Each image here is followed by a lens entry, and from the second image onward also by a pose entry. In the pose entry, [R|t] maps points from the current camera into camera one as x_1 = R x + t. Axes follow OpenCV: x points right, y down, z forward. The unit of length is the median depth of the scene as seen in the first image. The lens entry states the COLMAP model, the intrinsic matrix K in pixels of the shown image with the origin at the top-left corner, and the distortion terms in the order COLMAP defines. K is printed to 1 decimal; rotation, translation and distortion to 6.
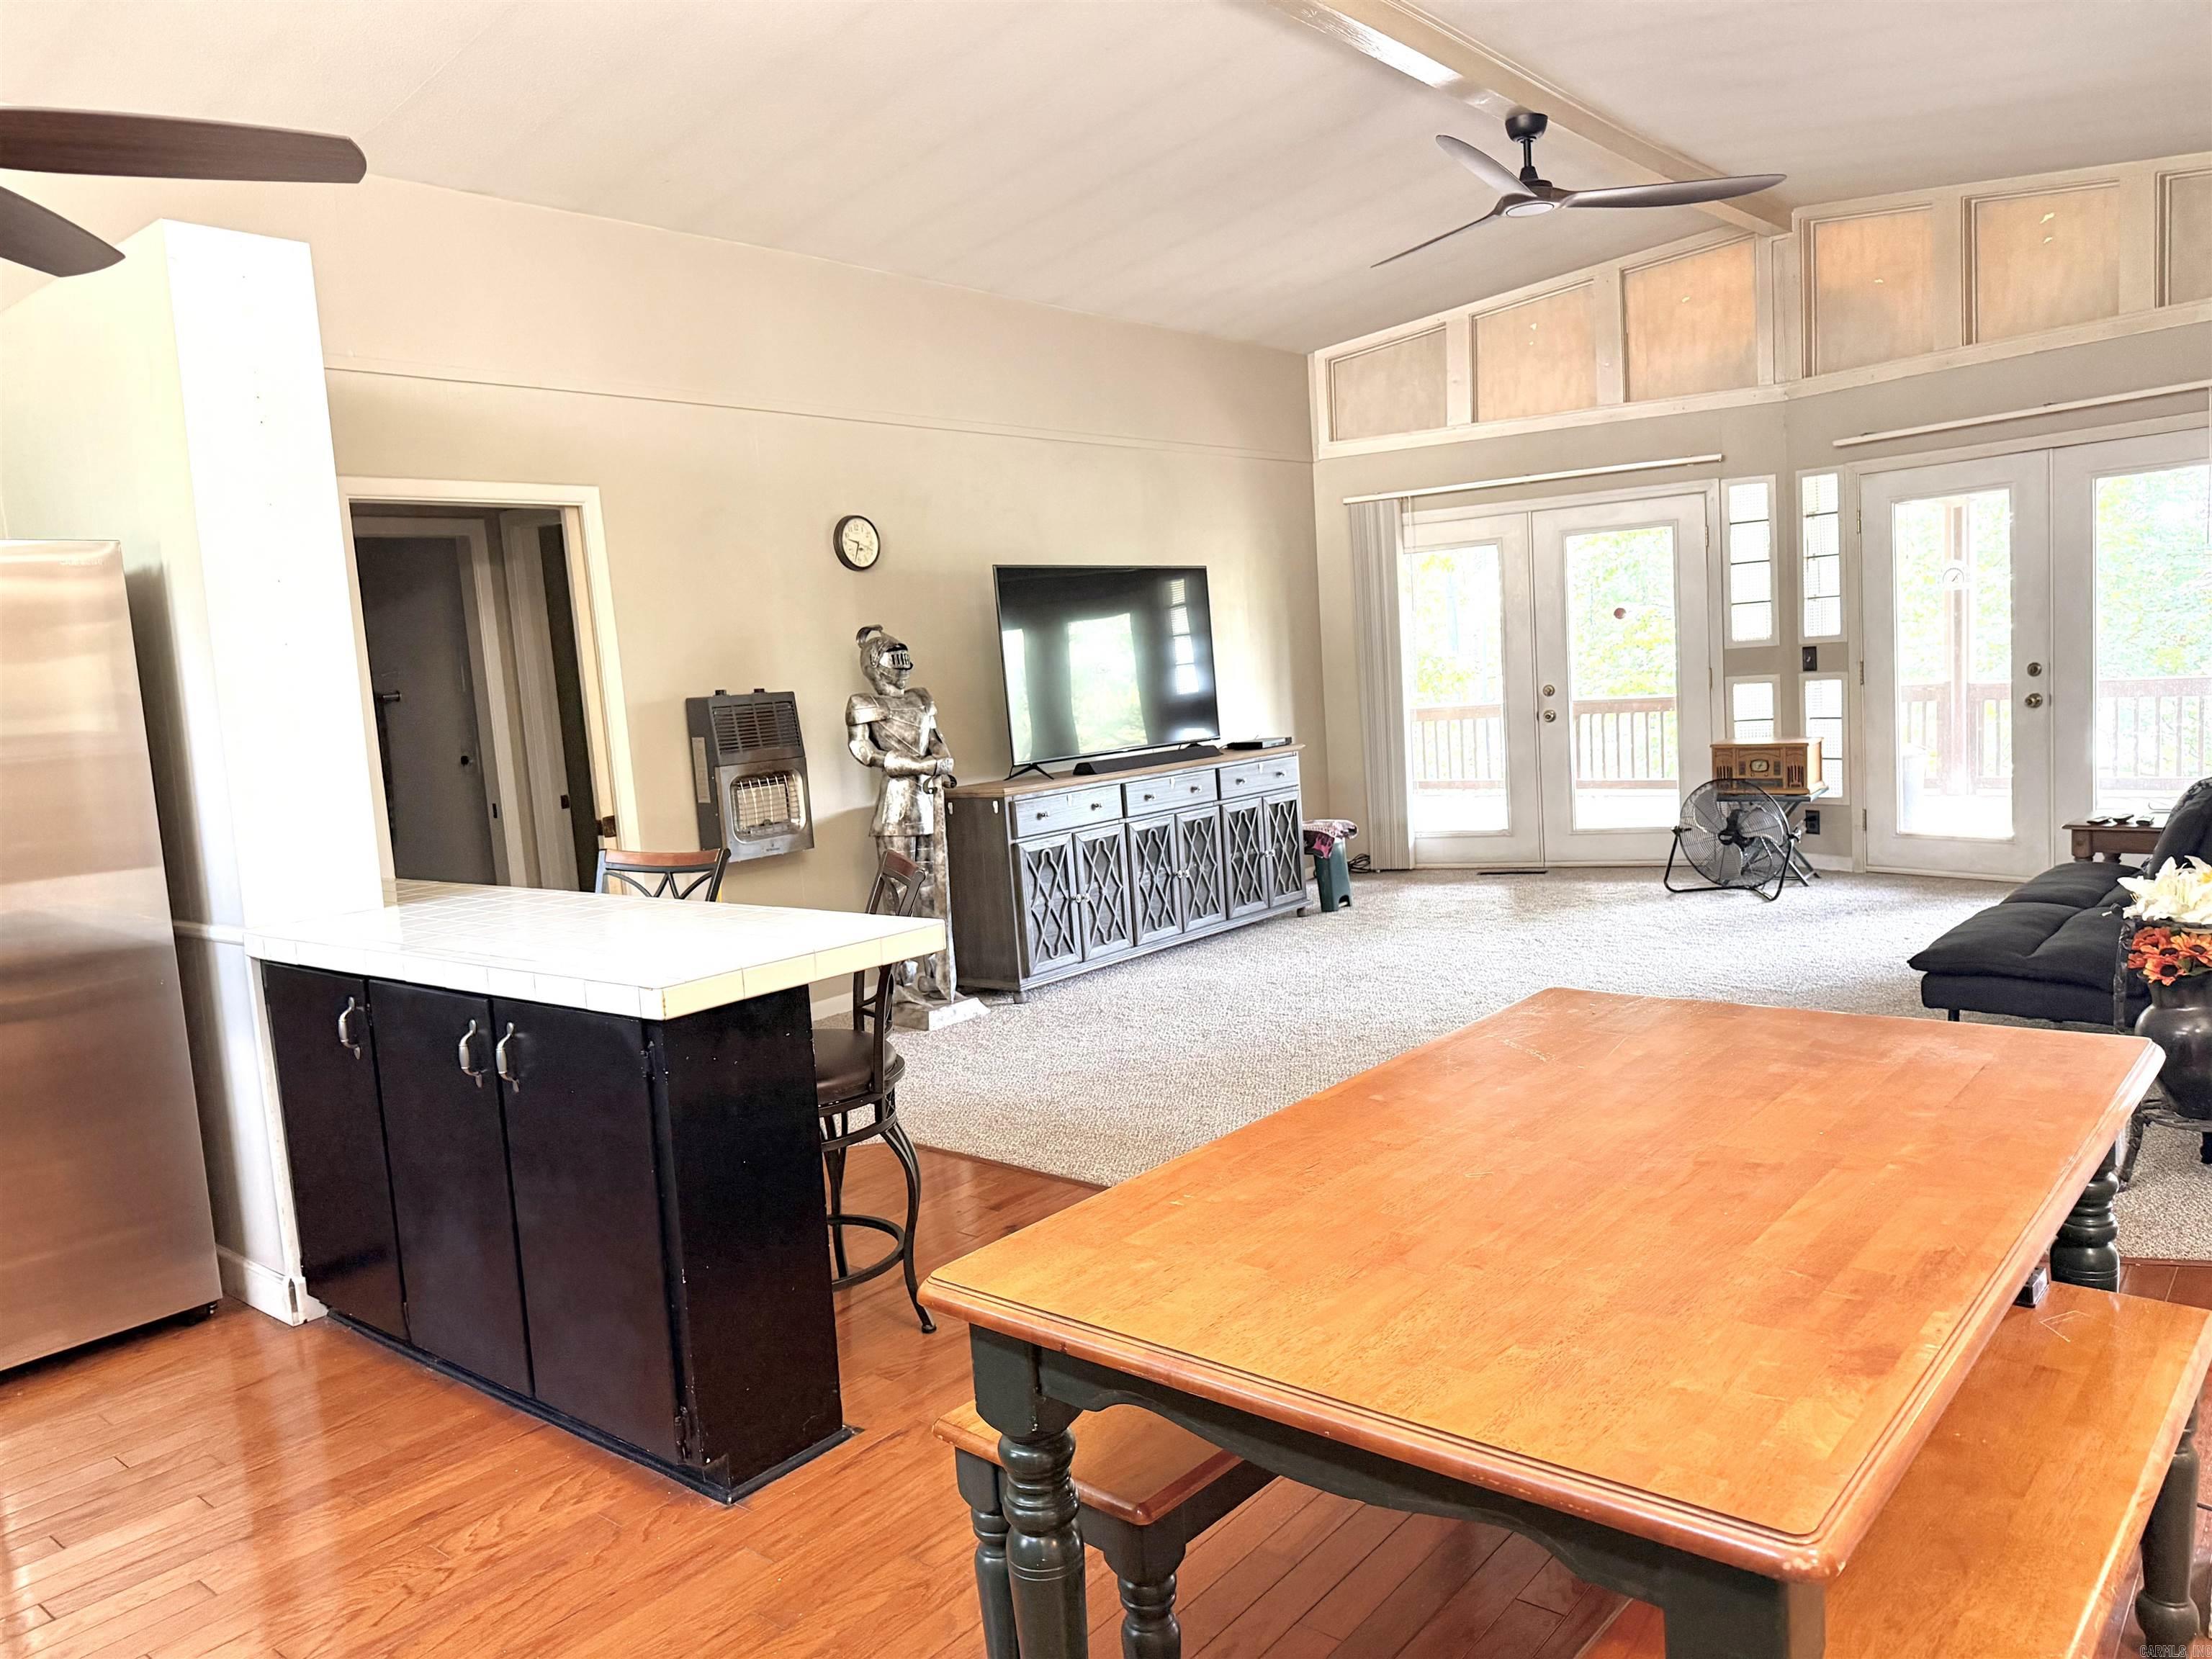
lens RADIAL K [[1566.6, 0, 1110.7], [0, 1566.6, 834.3], [0, 0, 1]] dist [0.001886, -0.003406]
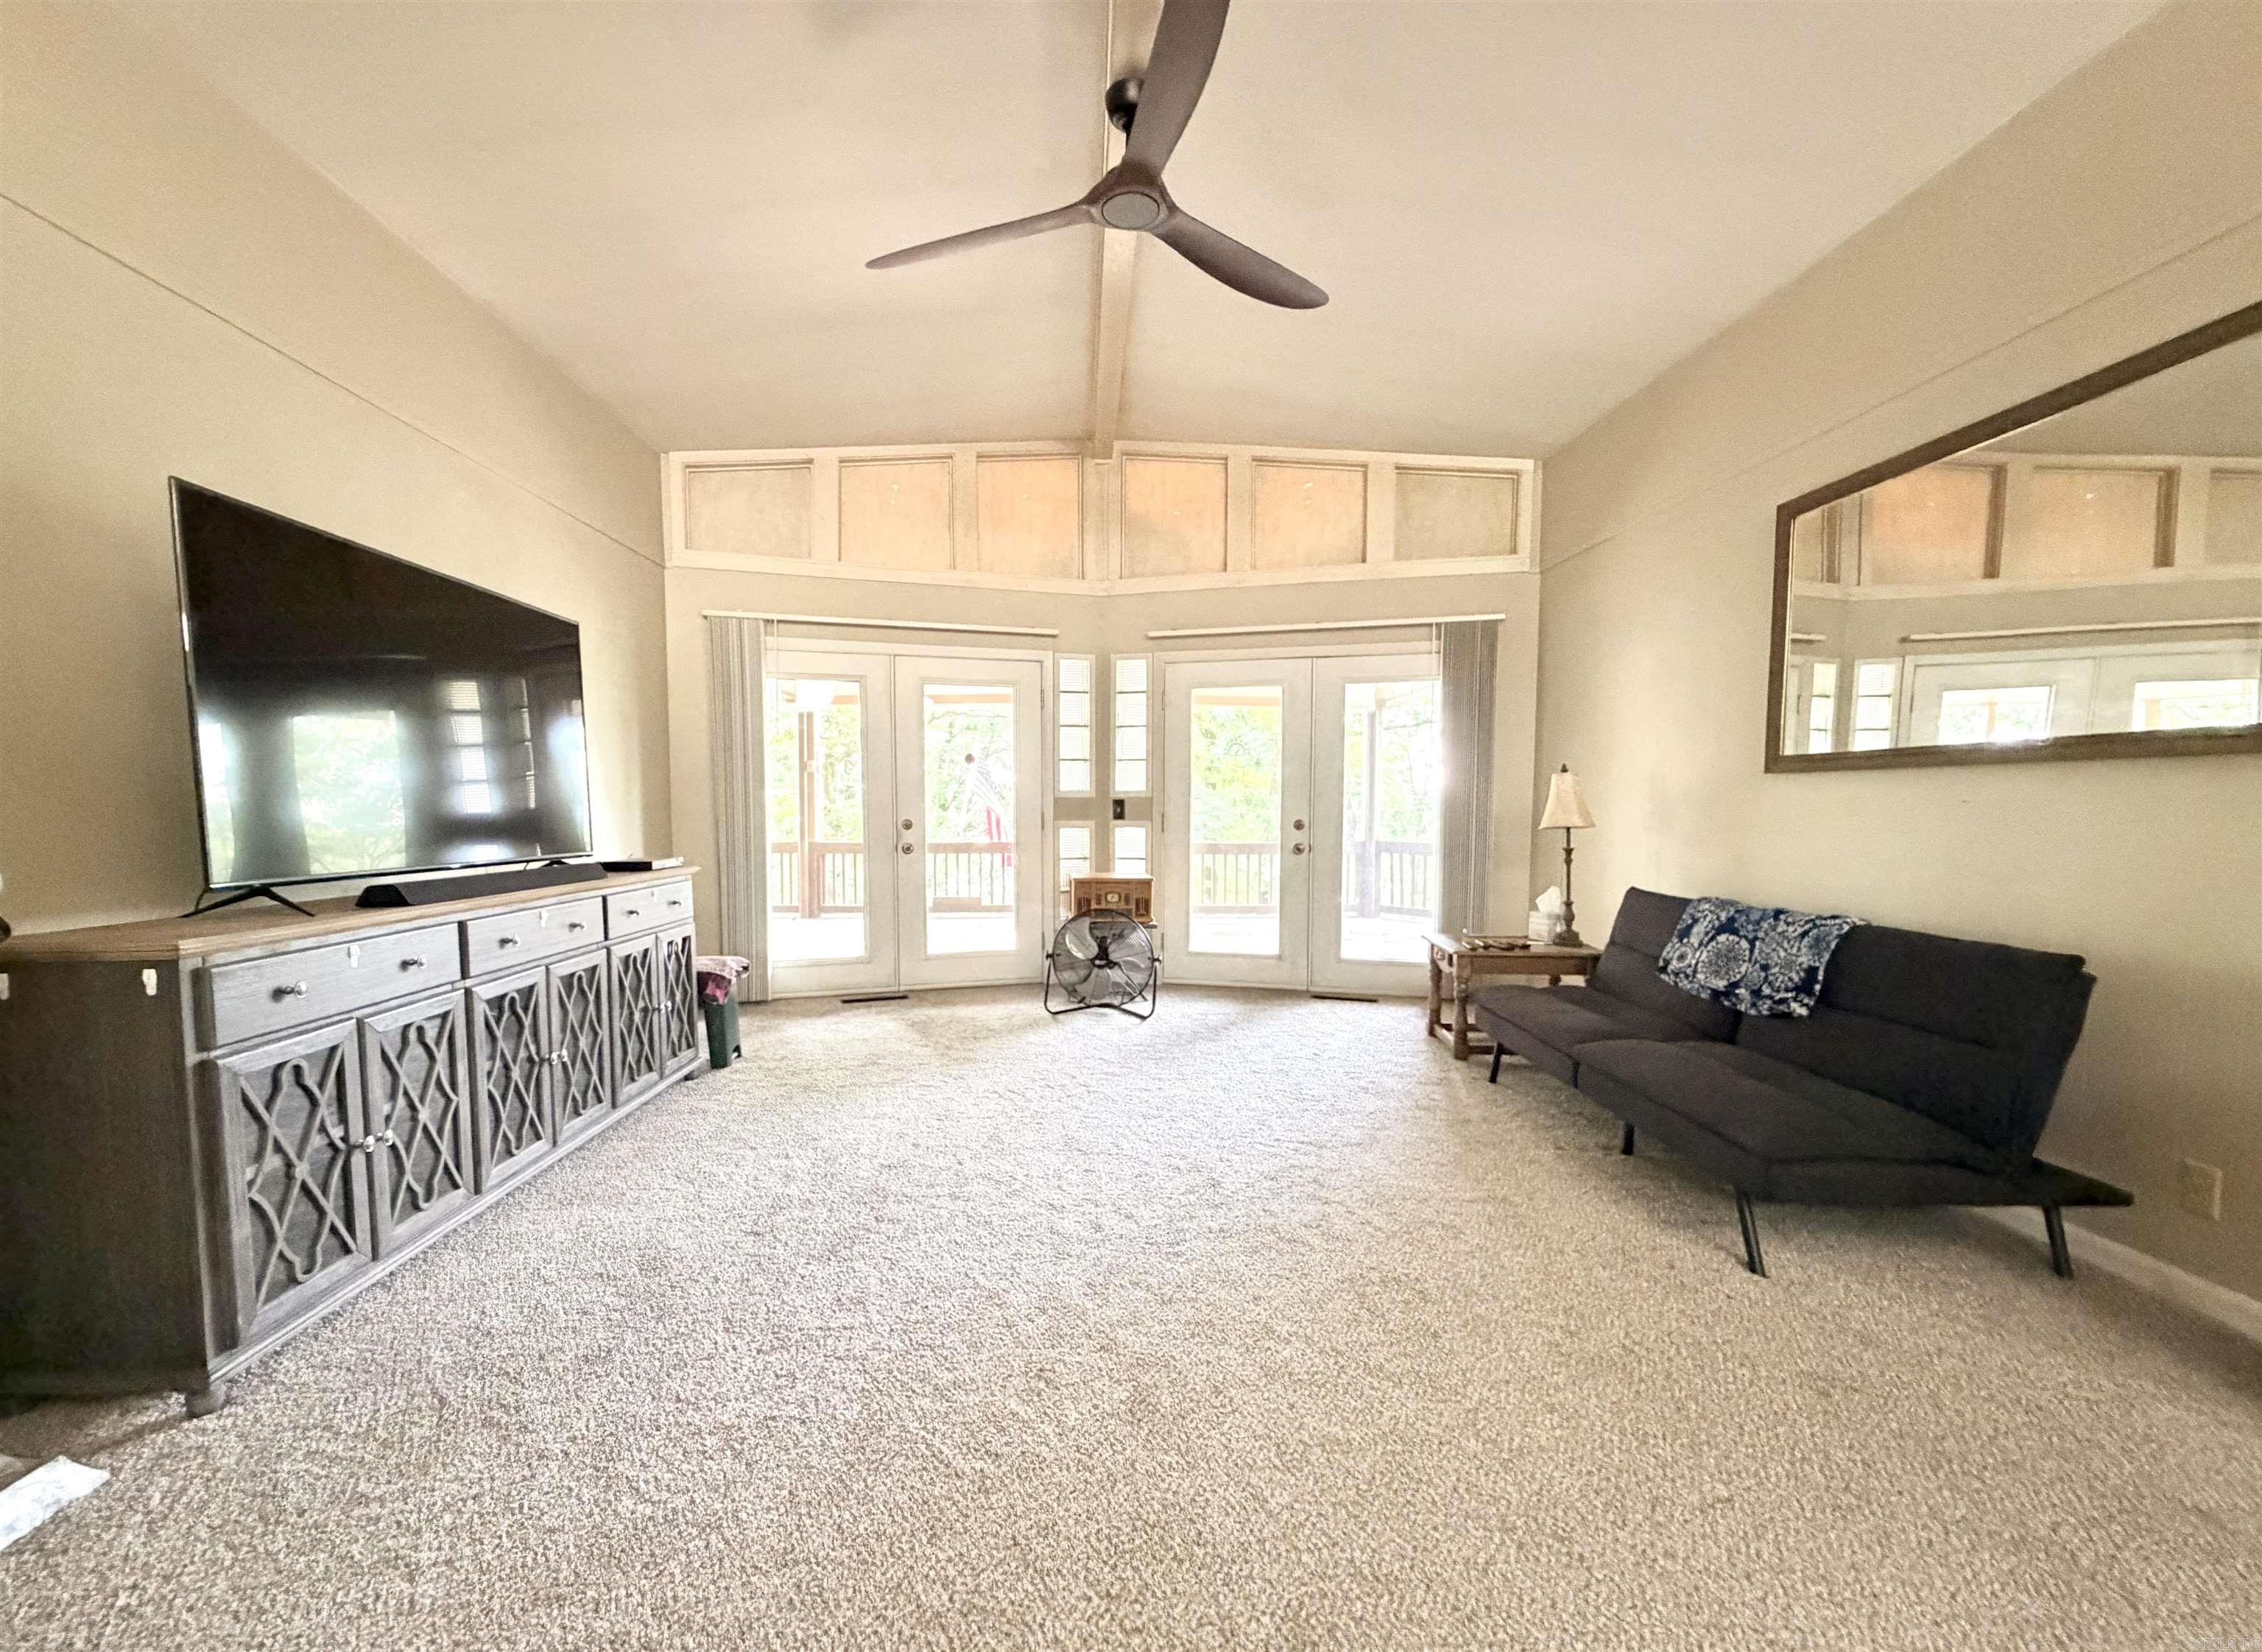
lens RADIAL K [[952.9, 0, 1125.8], [0, 952.9, 866.1], [0, 0, 1]] dist [-0.000925, -0.000301]
pose [[0.758072, 0.029572, 0.651500, -0.037981], [0.016871, 0.997748, -0.064920, -0.026052], [-0.651953, 0.060205, 0.755866, 0.574726]]
